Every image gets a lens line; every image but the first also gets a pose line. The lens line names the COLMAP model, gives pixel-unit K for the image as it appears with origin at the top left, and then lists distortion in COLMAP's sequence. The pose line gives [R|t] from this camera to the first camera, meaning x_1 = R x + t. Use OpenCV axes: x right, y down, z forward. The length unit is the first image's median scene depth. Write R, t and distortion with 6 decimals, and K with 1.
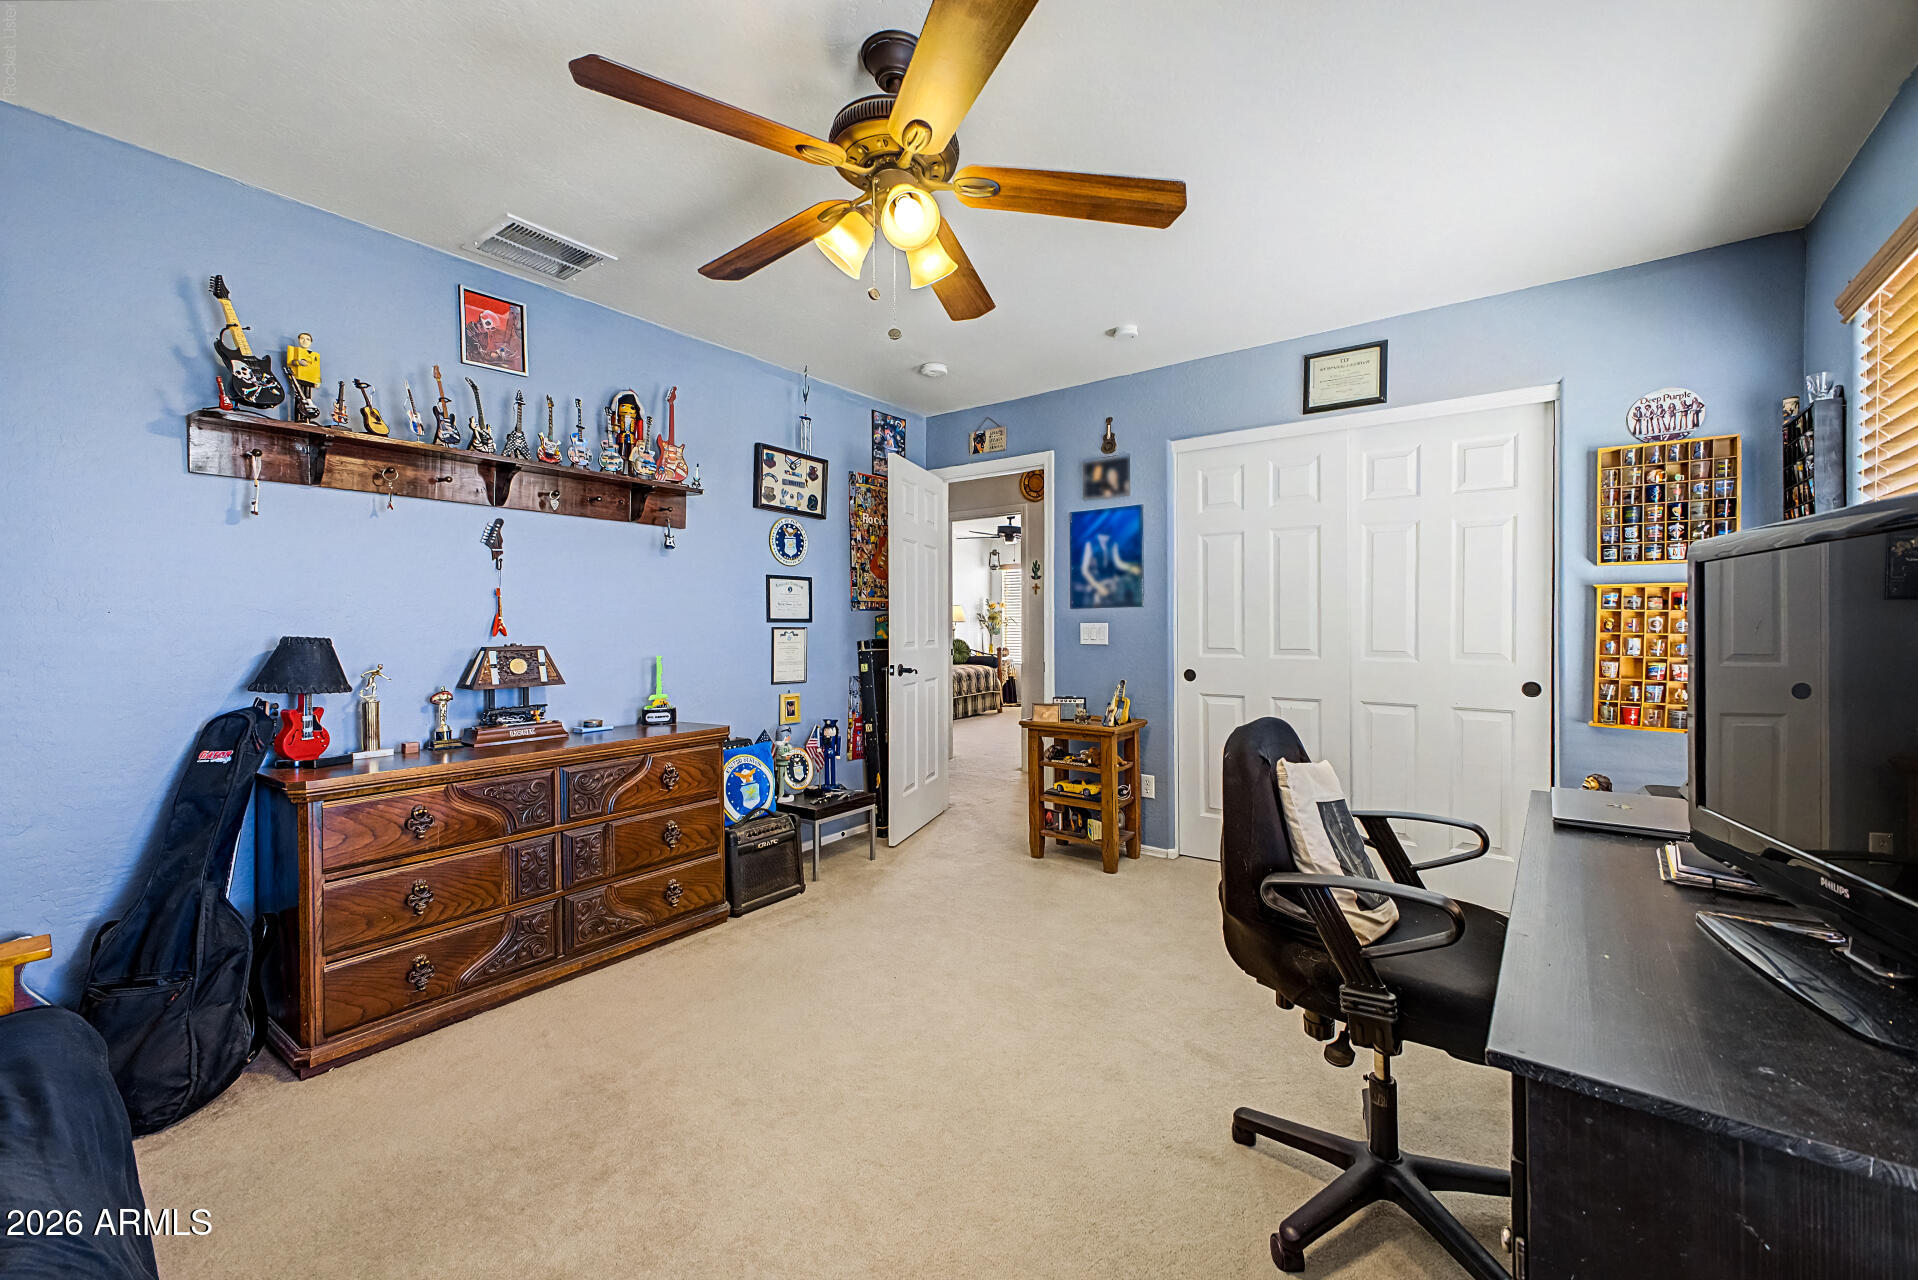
lens RADIAL K [[761.2, 0, 956.6], [0, 761.2, 633.5], [0, 0, 1]] dist [0.001062, -0.000157]
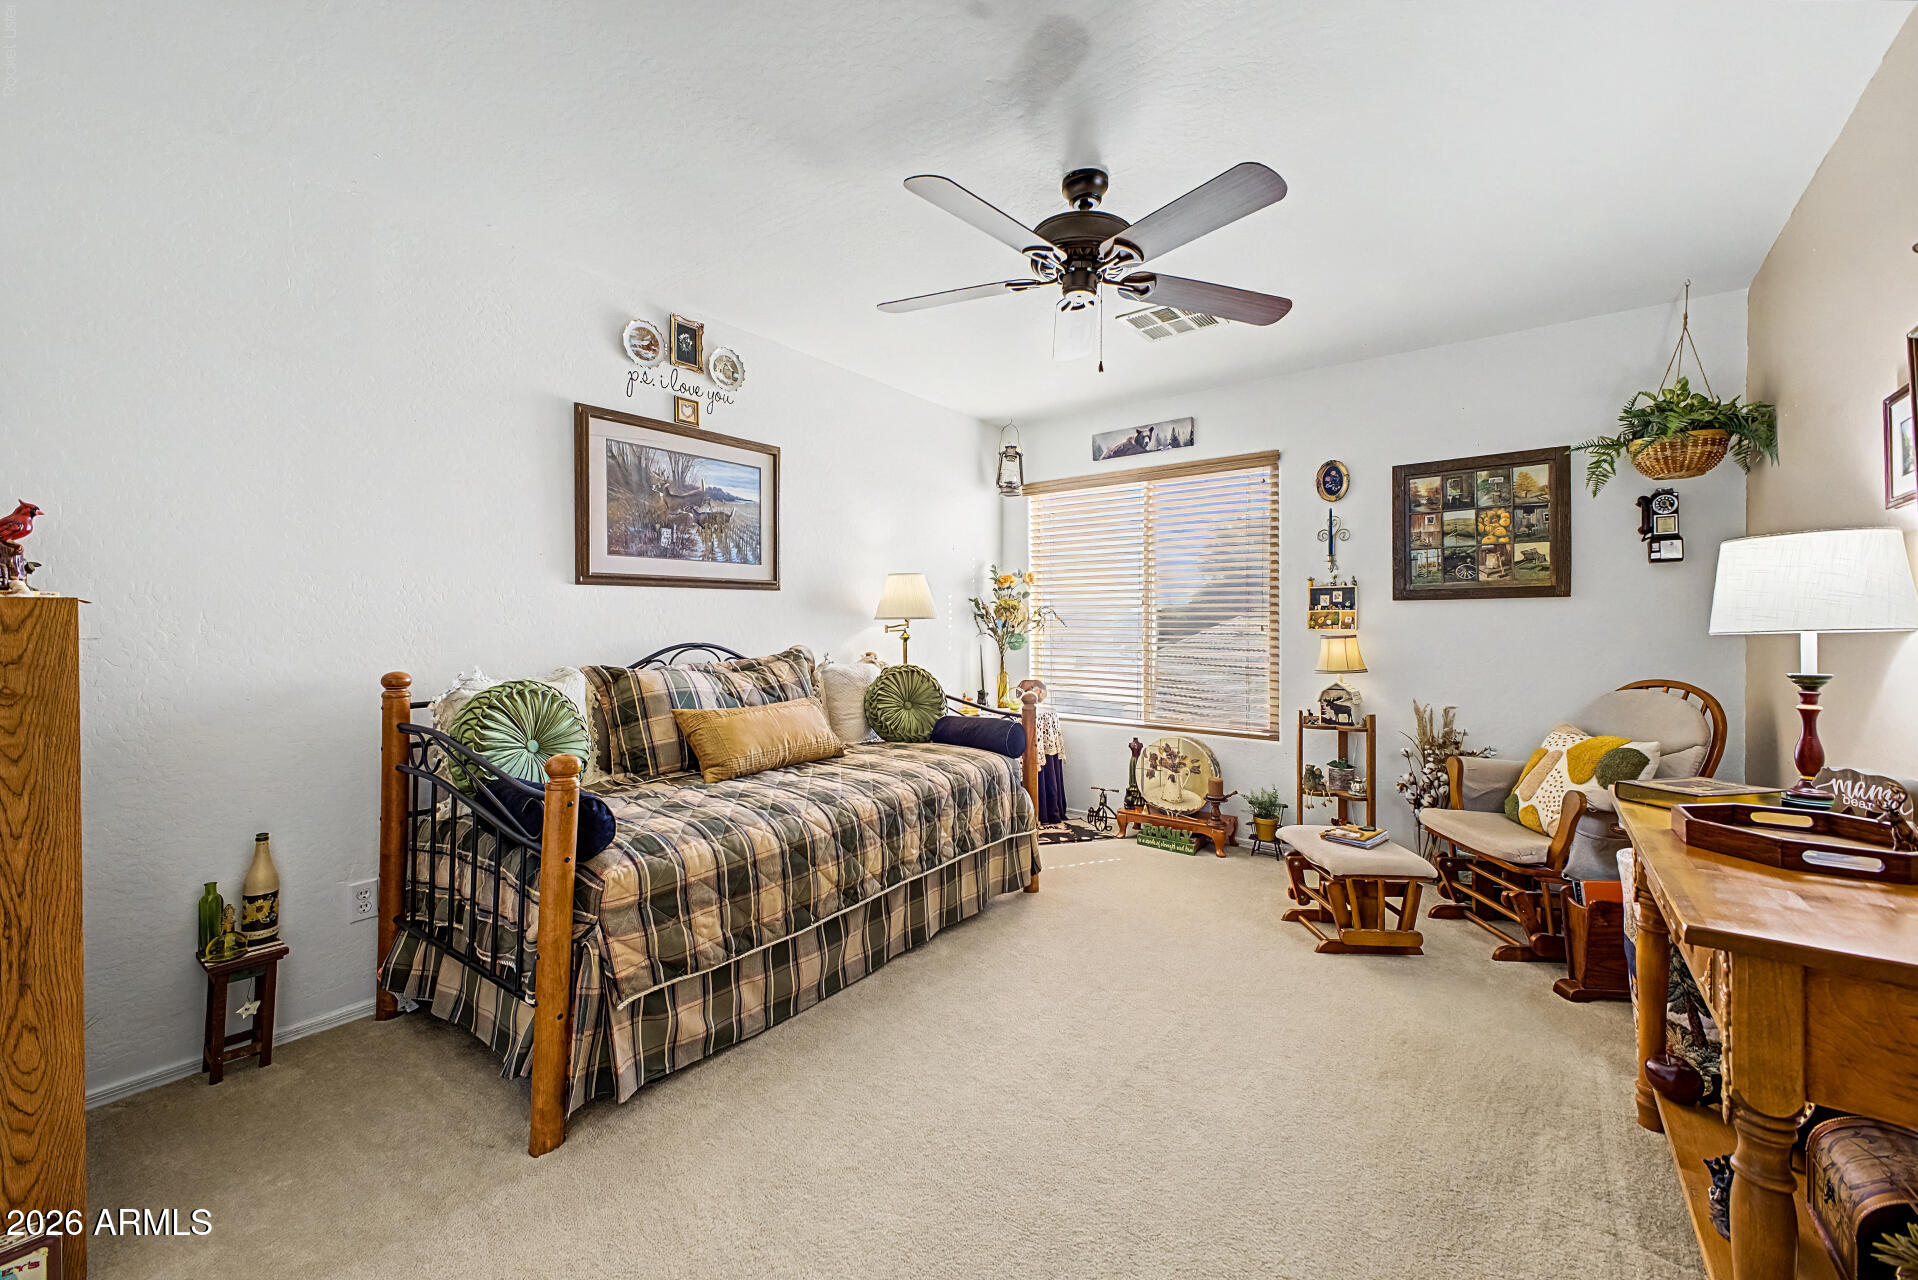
lens RADIAL K [[761.2, 0, 961.9], [0, 761.2, 632.5], [0, 0, 1]] dist [0.001062, -0.000157]
pose [[0.999997, 0.000016, -0.002590, 0.026676], [-0.000034, 0.999976, -0.006975, -0.005029], [0.002590, 0.006975, 0.999972, 0.646178]]
